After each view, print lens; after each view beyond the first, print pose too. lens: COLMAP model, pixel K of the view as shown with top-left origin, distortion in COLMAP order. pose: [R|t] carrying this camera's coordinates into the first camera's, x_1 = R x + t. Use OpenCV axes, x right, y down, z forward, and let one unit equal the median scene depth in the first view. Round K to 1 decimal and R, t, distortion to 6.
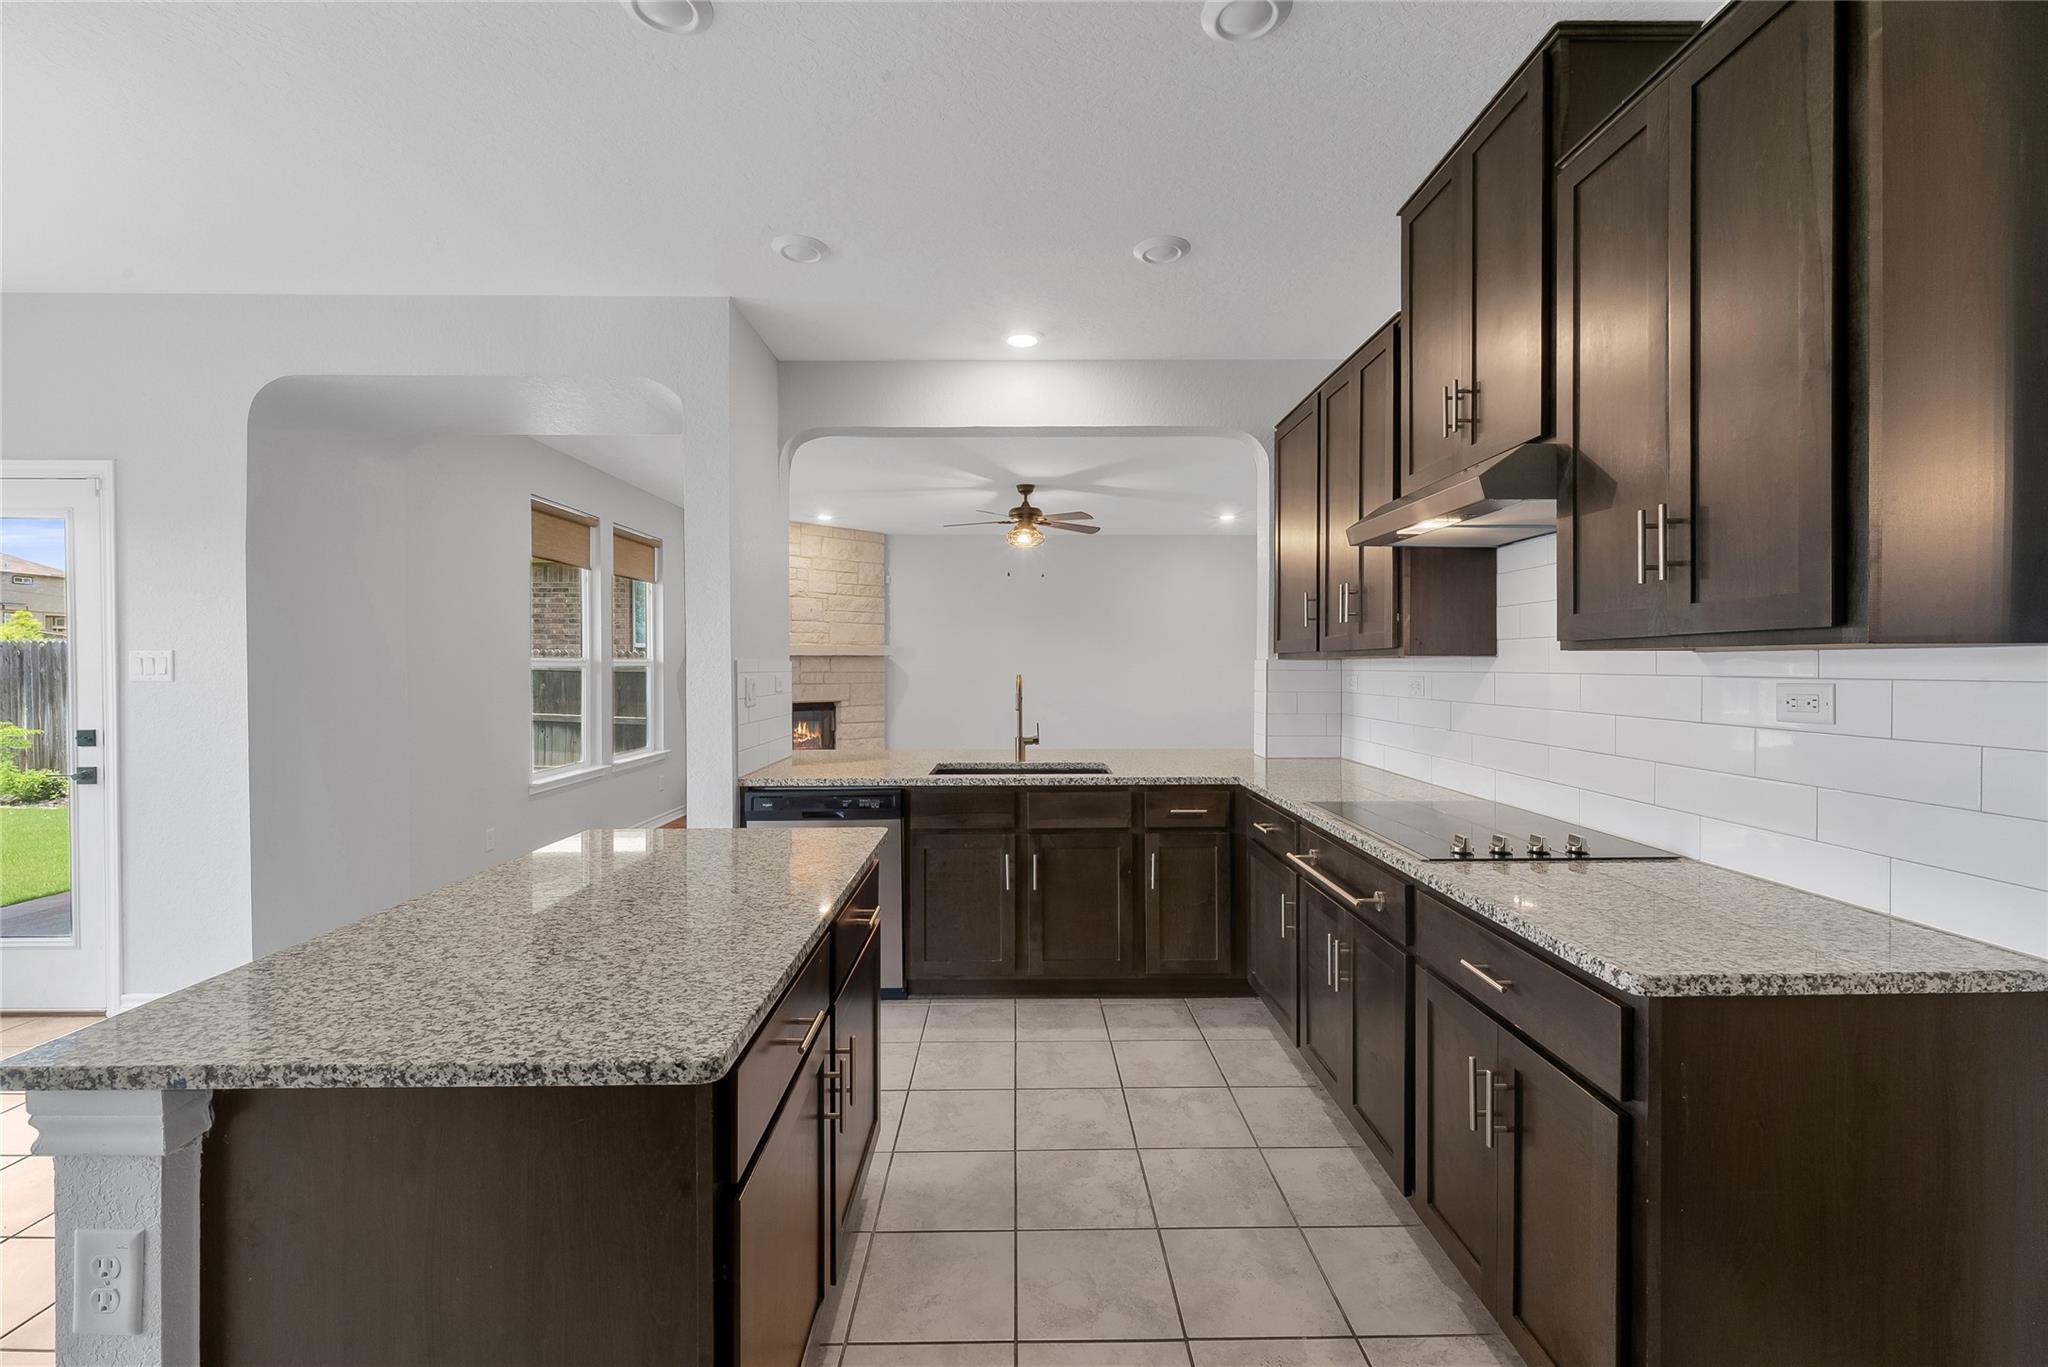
lens RADIAL K [[859.5, 0, 1019.5], [0, 859.5, 671.0], [0, 0, 1]] dist [0.000231, -0.000969]
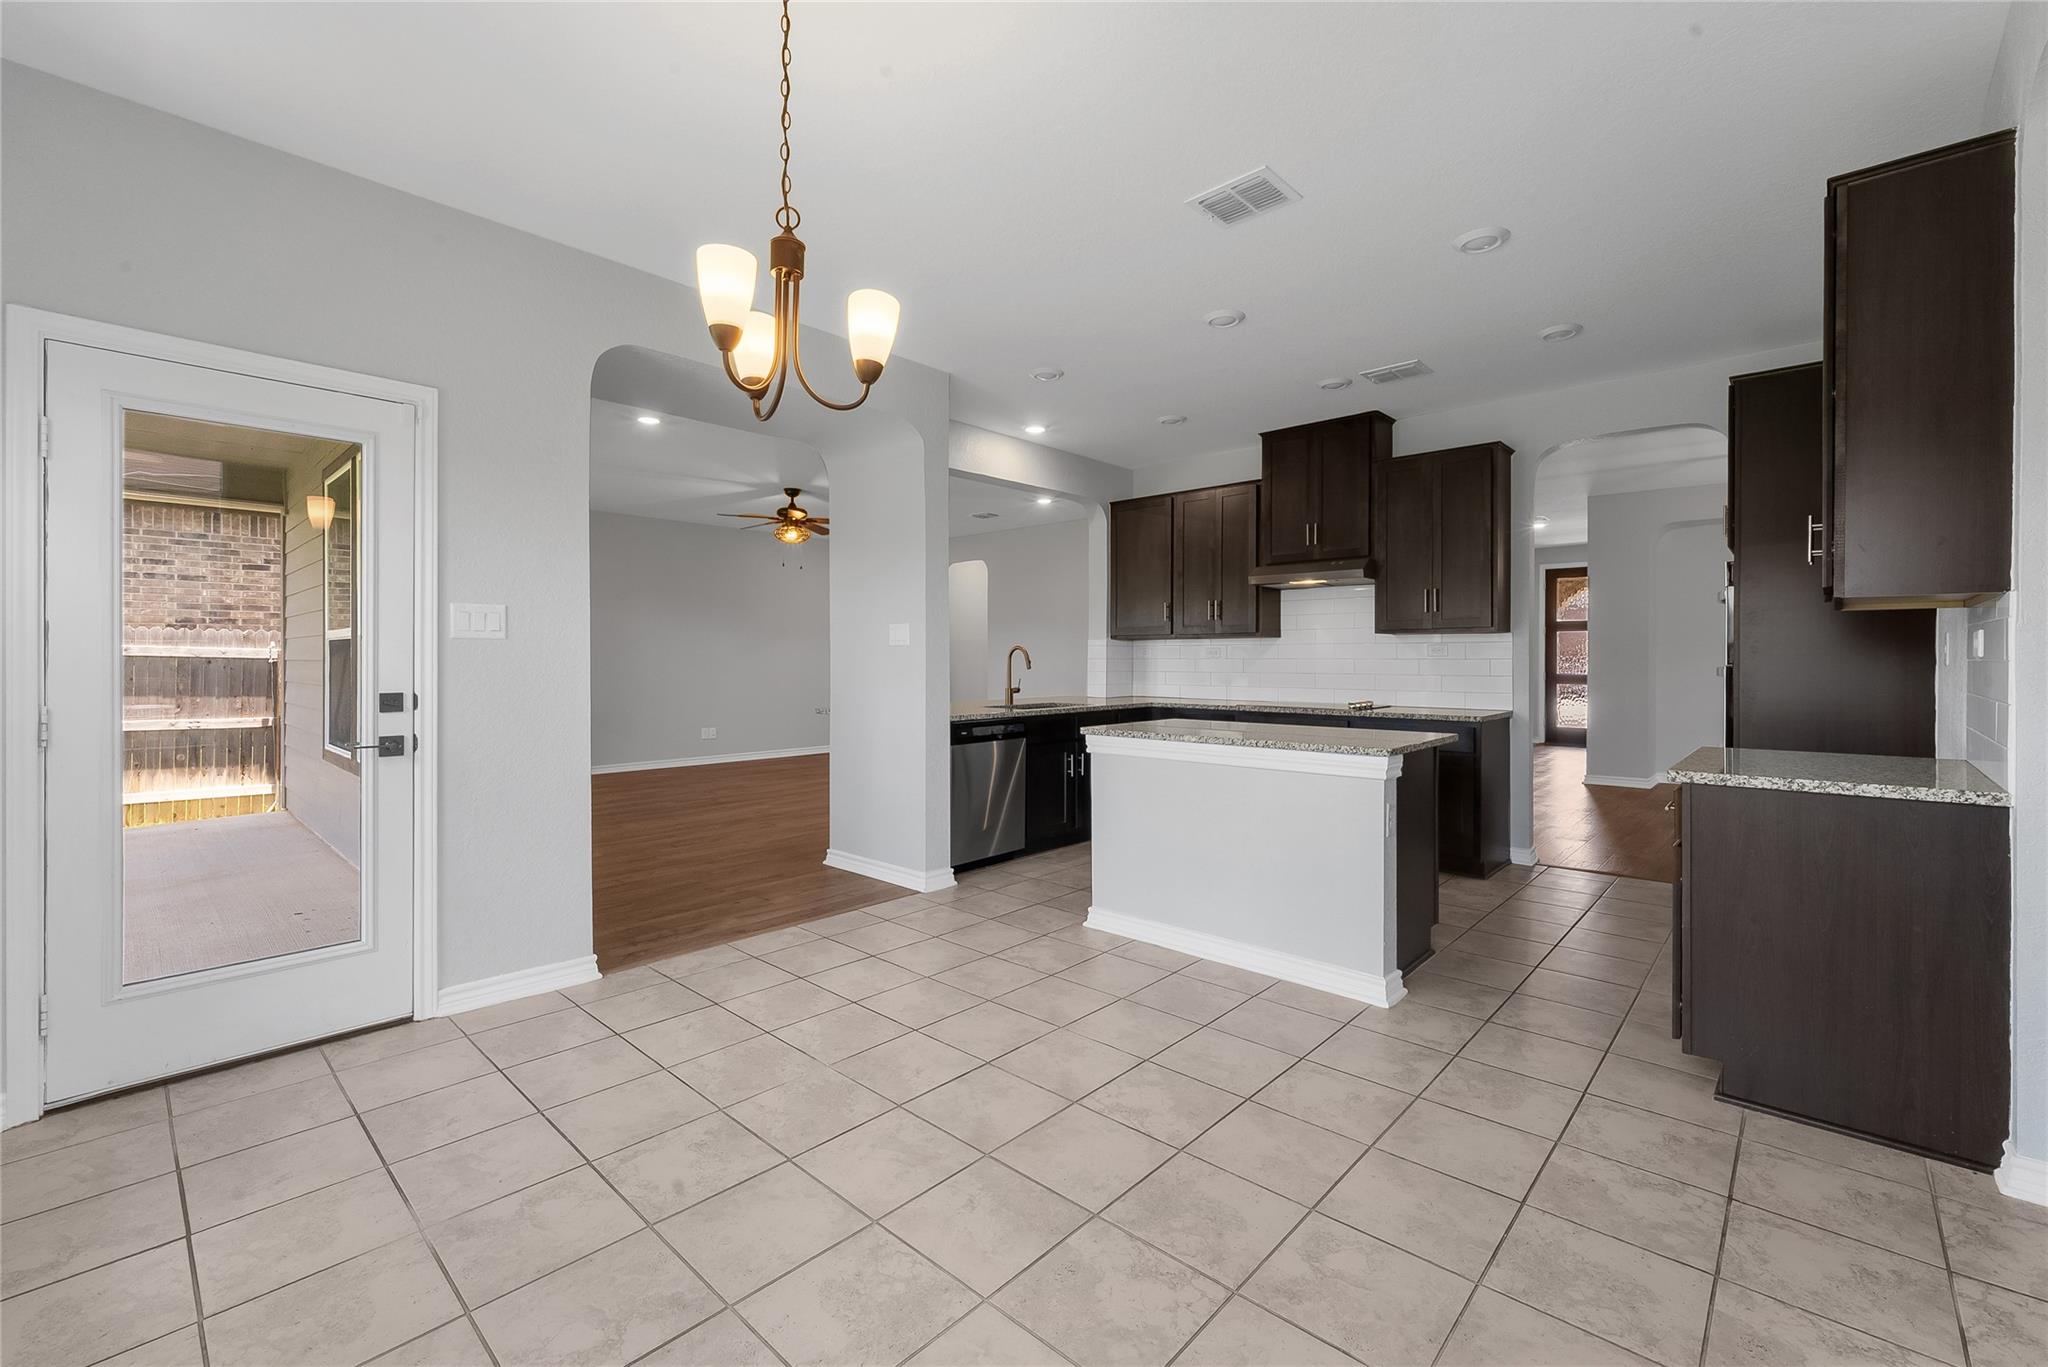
lens RADIAL K [[859.5, 0, 1033.8], [0, 859.5, 665.0], [0, 0, 1]] dist [0.000231, -0.000969]
pose [[0.679066, -0.003373, 0.734070, -1.202464], [0.002138, 0.999994, 0.002618, 0.036986], [-0.734074, -0.000208, 0.679069, -0.057313]]
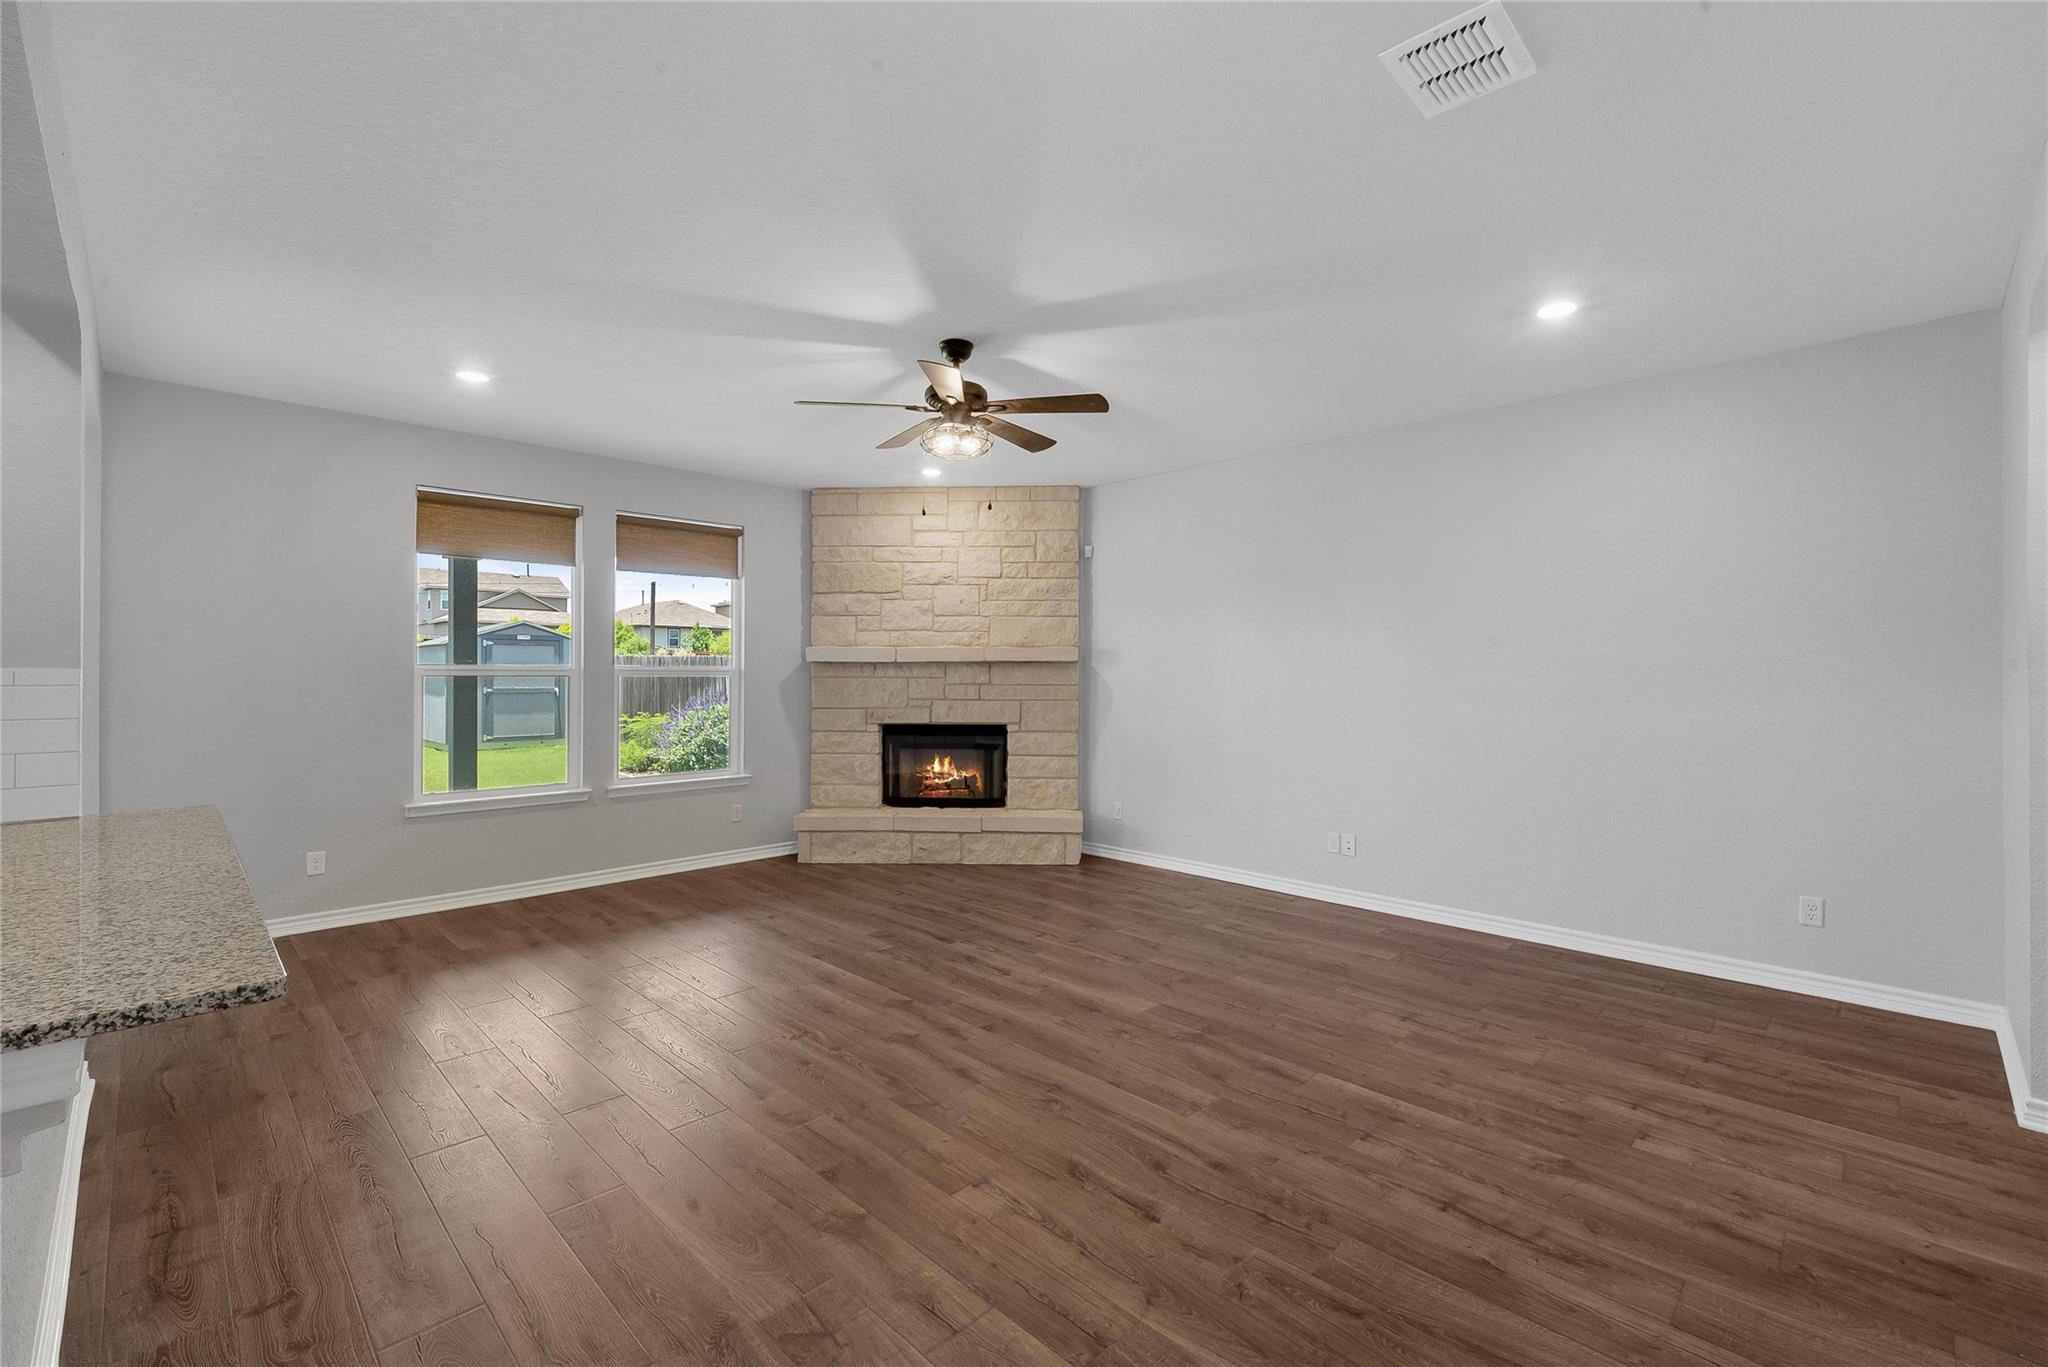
lens RADIAL K [[859.5, 0, 1028.4], [0, 859.5, 681.9], [0, 0, 1]] dist [0.000231, -0.000969]
pose [[0.700482, 0.006453, -0.713641, 0.798312], [-0.008333, 0.999965, 0.000862, -0.003706], [0.713621, 0.005343, 0.700511, 1.231901]]
